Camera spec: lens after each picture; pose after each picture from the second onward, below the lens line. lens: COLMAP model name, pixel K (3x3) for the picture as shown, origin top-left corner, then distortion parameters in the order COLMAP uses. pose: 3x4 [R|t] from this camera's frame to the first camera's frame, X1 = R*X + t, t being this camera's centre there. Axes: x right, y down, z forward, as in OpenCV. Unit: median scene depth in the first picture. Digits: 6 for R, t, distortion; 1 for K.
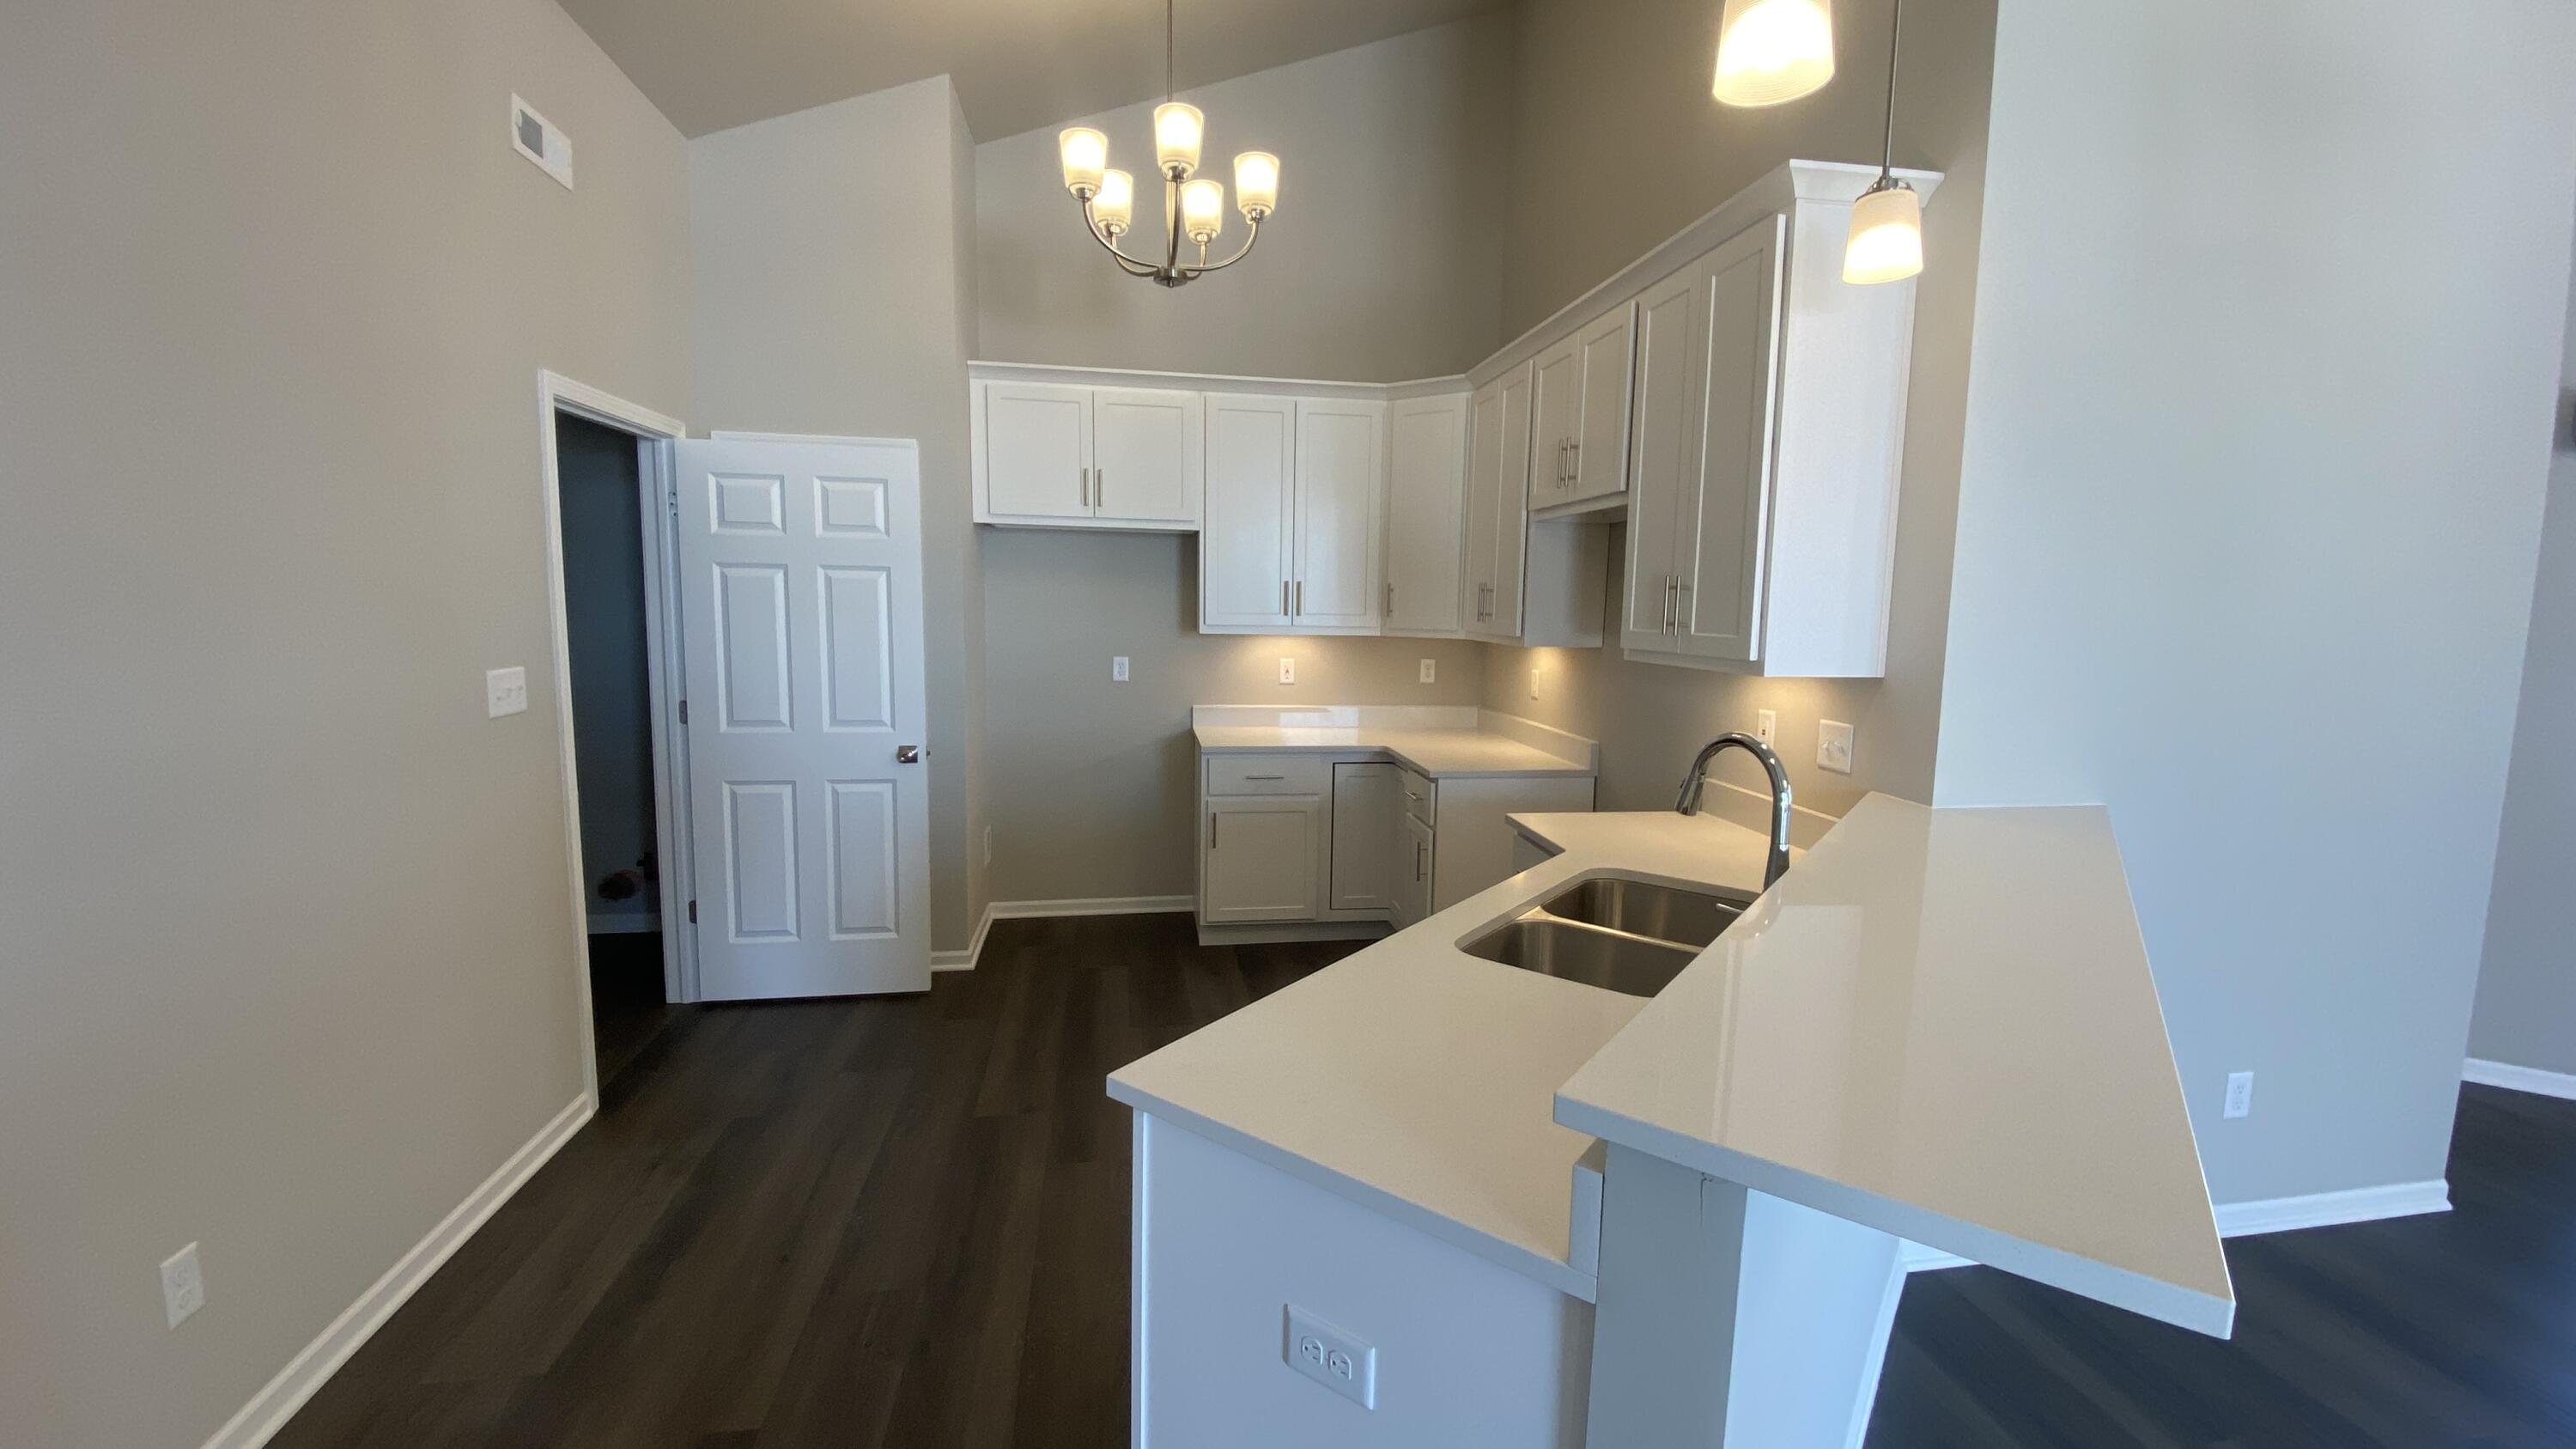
lens RADIAL K [[1032.5, 0, 1284.0], [0, 1032.5, 715.0], [0, 0, 1]] dist [0.057897, -0.044695]
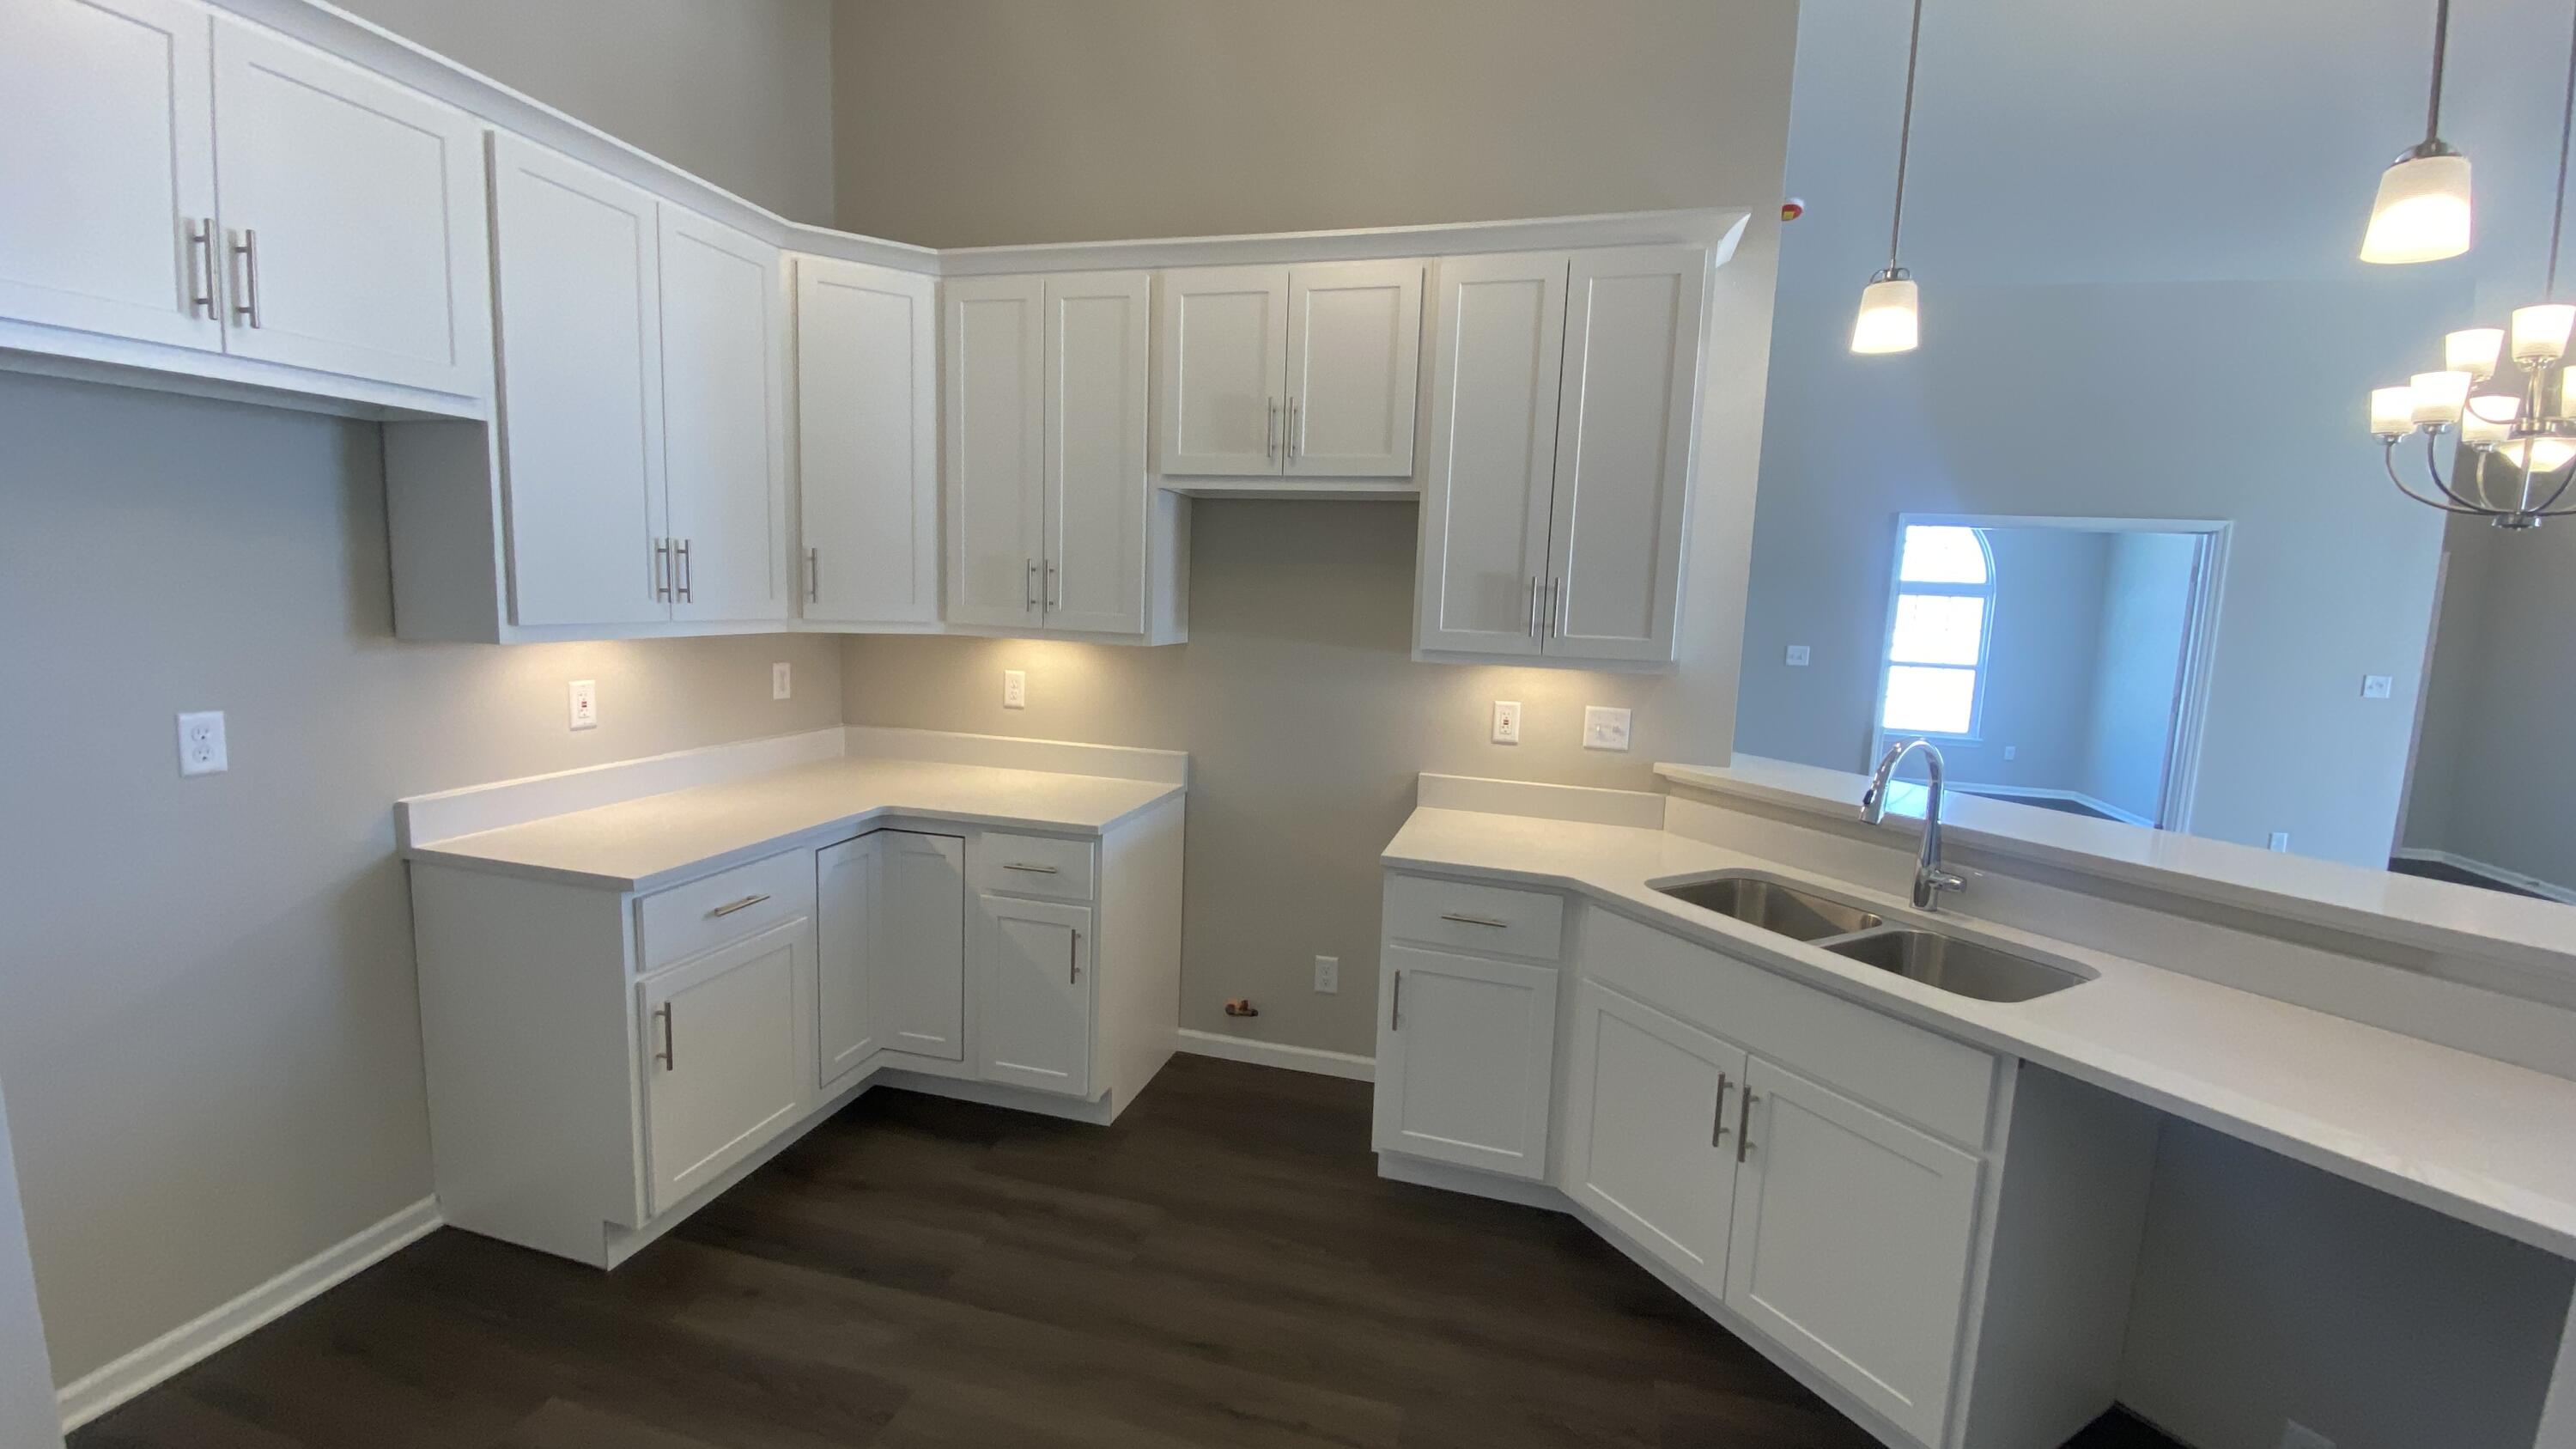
lens RADIAL K [[1046.9, 0, 1289.3], [0, 1046.9, 717.2], [0, 0, 1]] dist [0.027002, -0.024541]
pose [[0.414290, -0.114591, 0.902902, -0.385099], [0.072522, 0.993044, 0.092755, -0.067647], [-0.907251, 0.027053, 0.419719, 0.497246]]
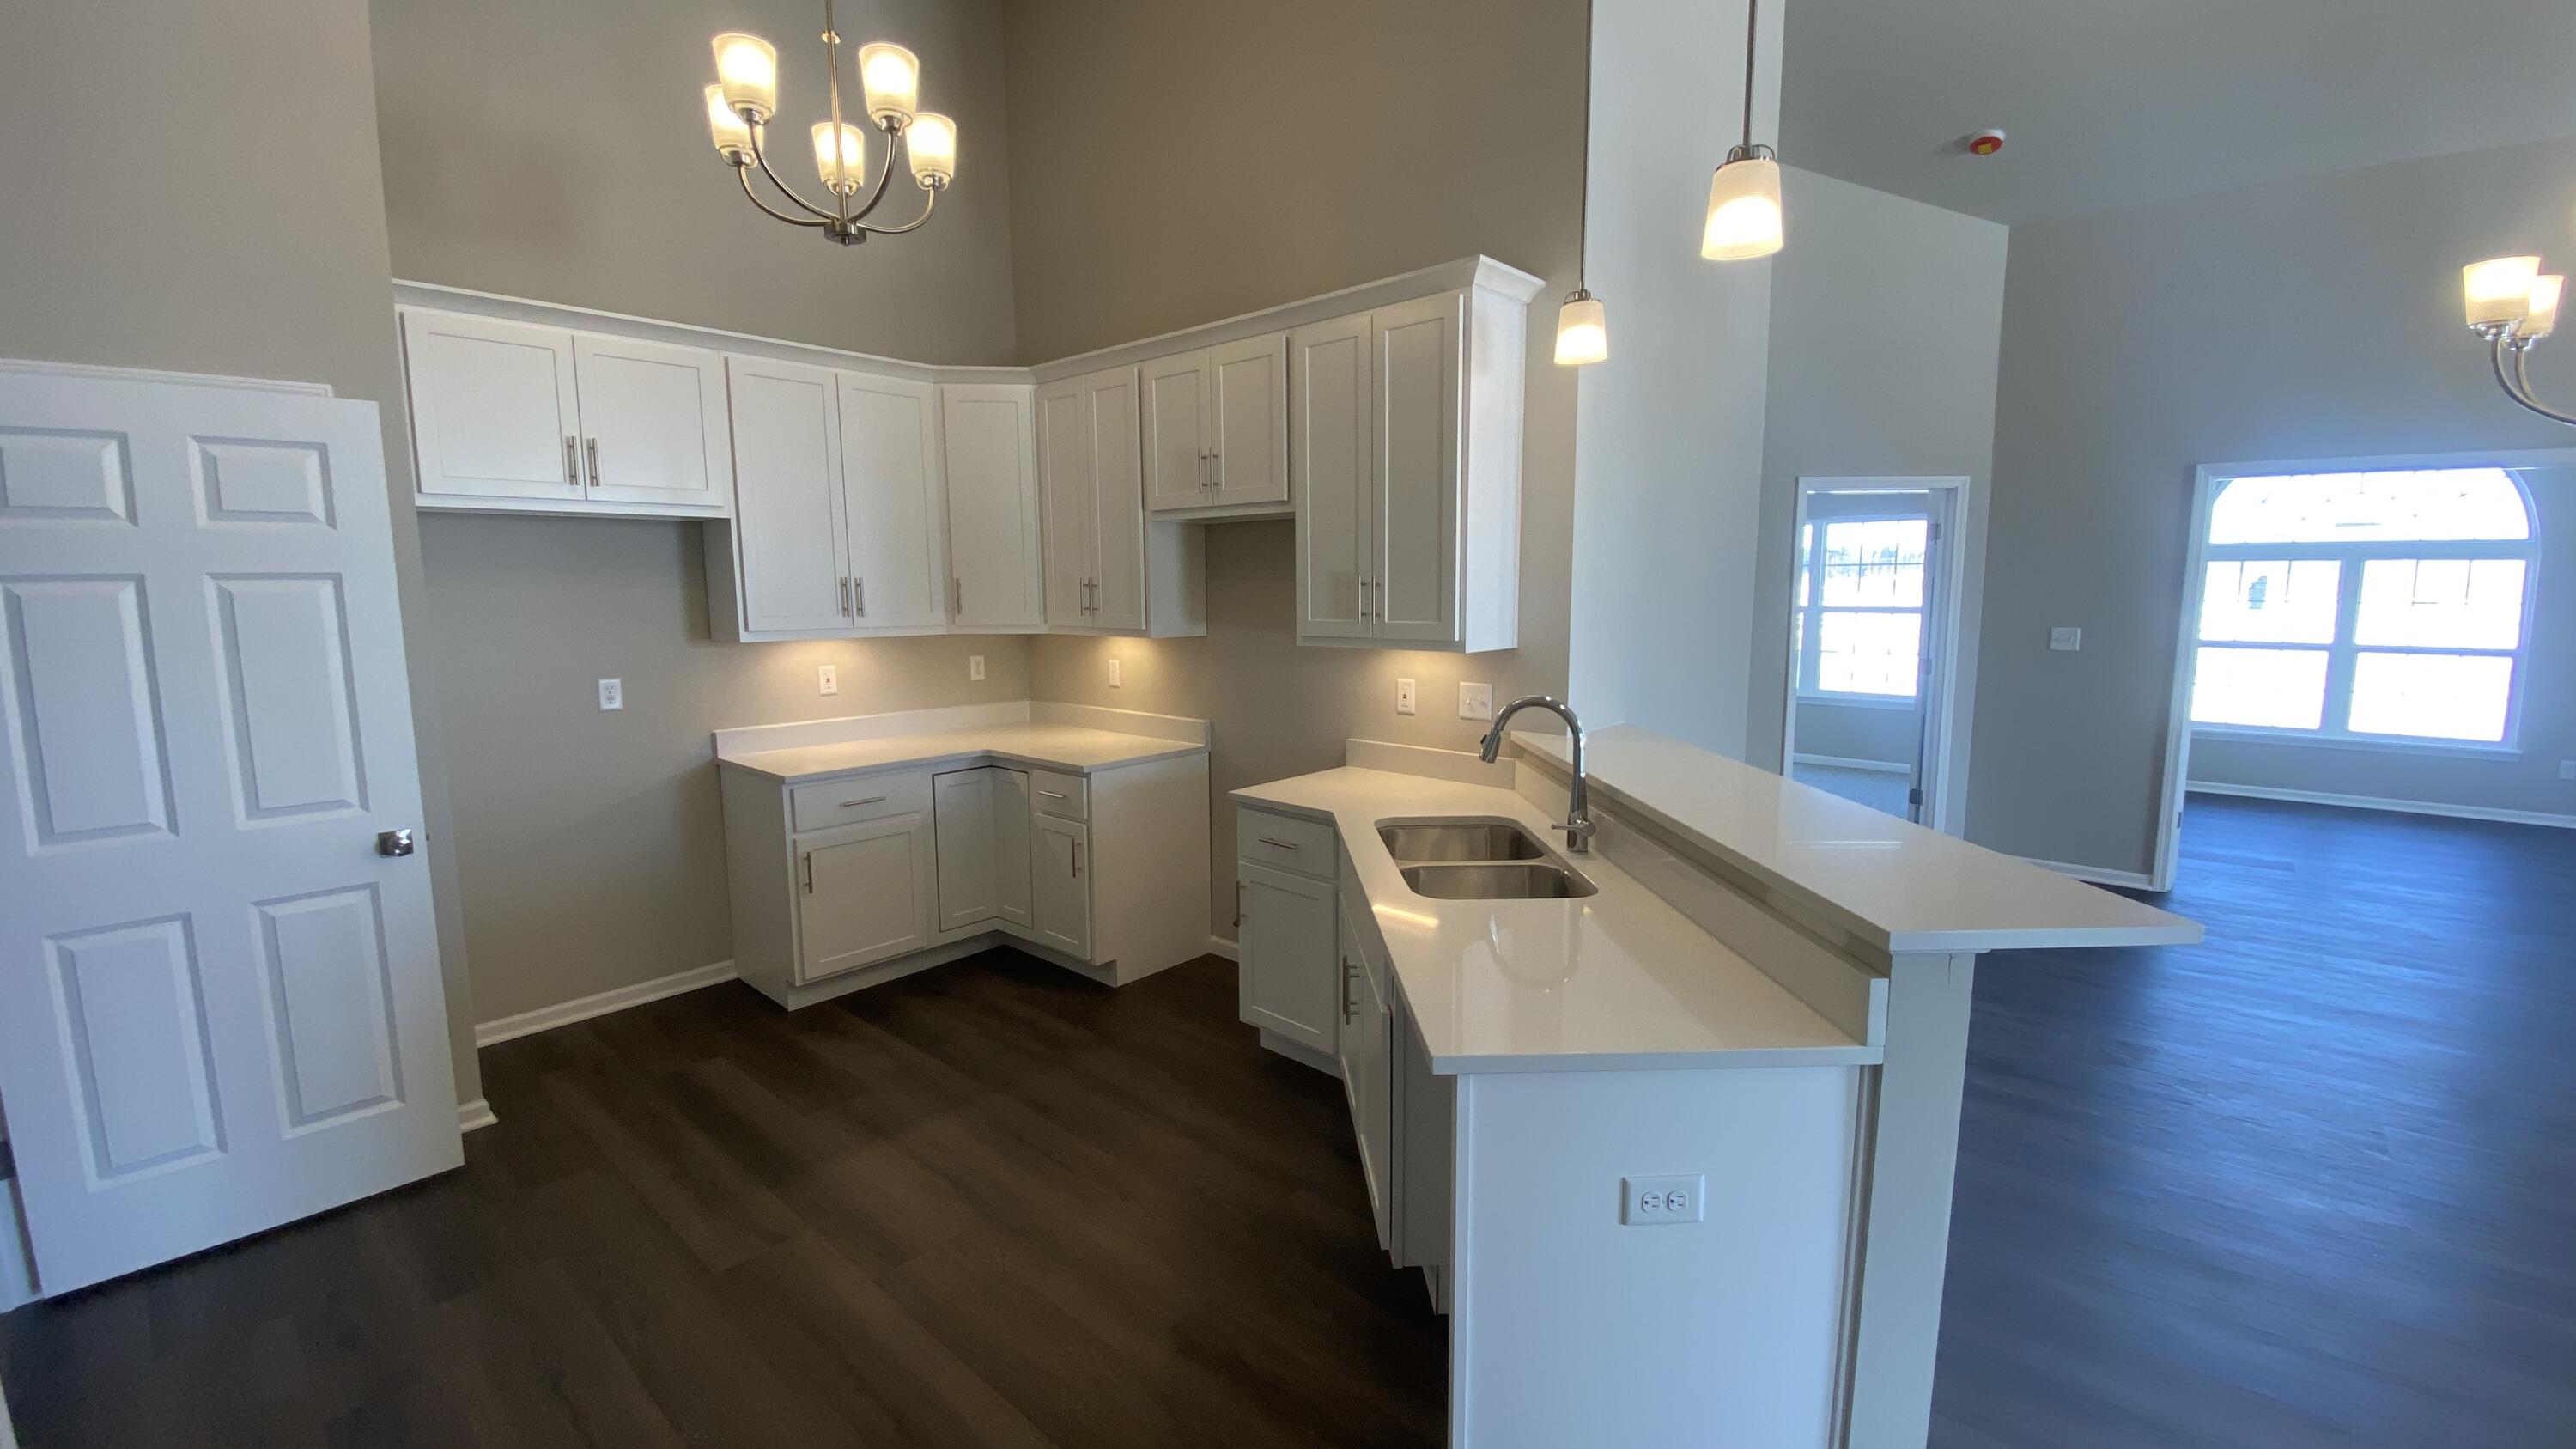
lens RADIAL K [[1046.9, 0, 1289.3], [0, 1046.9, 717.2], [0, 0, 1]] dist [0.027002, -0.024541]
pose [[0.778218, -0.103238, 0.619450, -0.282123], [0.091826, 0.994500, 0.050383, -0.022827], [-0.621245, 0.017673, 0.783417, 0.068080]]
